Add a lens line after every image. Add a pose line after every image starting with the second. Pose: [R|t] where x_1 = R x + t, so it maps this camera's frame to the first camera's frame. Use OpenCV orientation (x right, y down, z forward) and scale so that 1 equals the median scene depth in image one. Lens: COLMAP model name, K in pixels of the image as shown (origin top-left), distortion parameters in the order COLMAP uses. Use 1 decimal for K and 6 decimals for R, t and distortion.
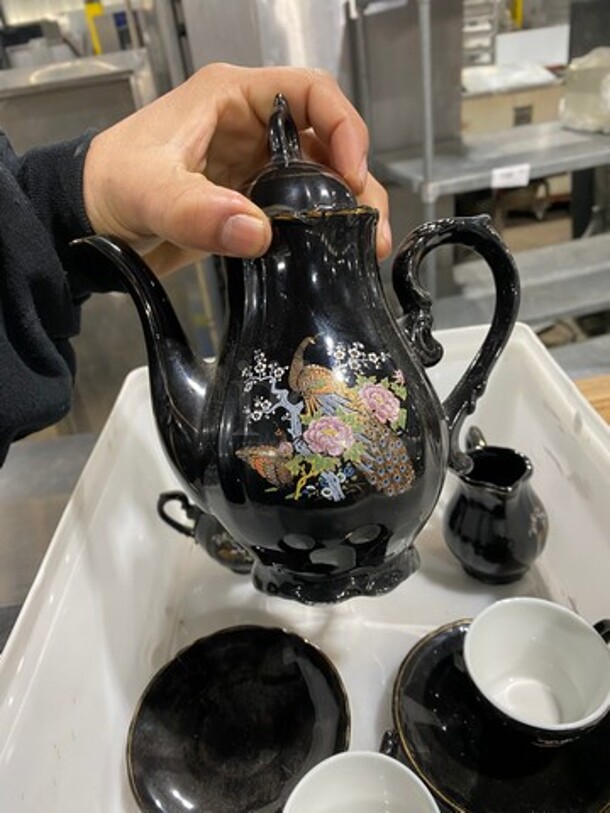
lens RADIAL K [[616.0, 0, 305.4], [0, 616.0, 382.3], [0, 0, 1]] dist [0.001122, -0.001083]
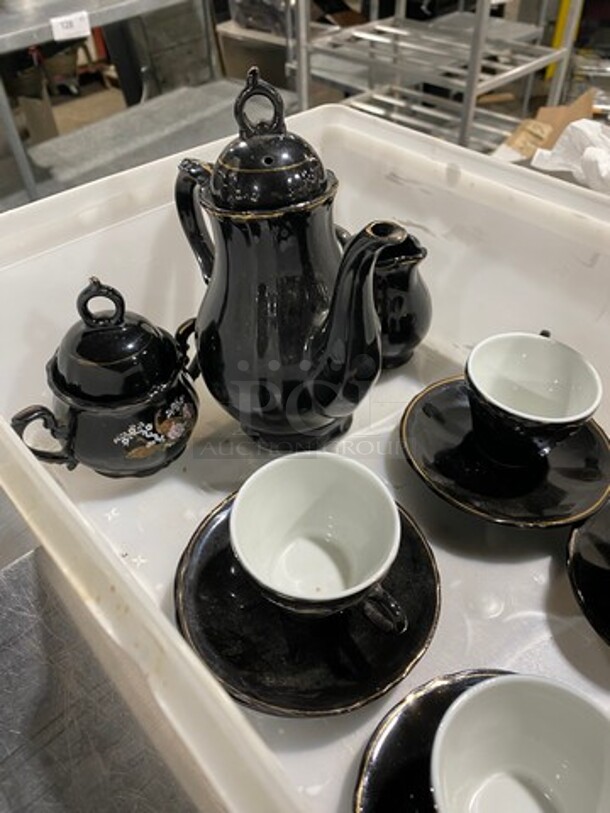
lens RADIAL K [[611.2, 0, 301.9], [0, 611.2, 415.7], [0, 0, 1]] dist [0.023934, -0.057461]
pose [[0.747260, -0.378945, 0.545896, -0.382459], [0.260528, 0.922772, 0.283931, 0.067698], [-0.611332, -0.069949, 0.788277, 0.261729]]
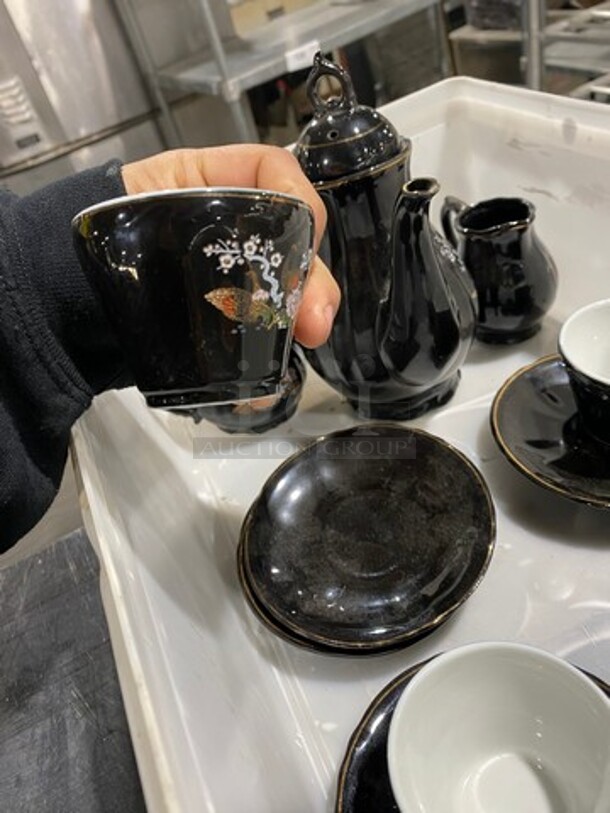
lens RADIAL K [[609.8, 0, 296.6], [0, 609.8, 403.7], [0, 0, 1]] dist [-0.003327, -0.011061]
pose [[0.919632, -0.325101, 0.220423, -0.247738], [0.300407, 0.943699, 0.138519, 0.172555], [-0.253046, -0.061170, 0.965519, 0.136191]]
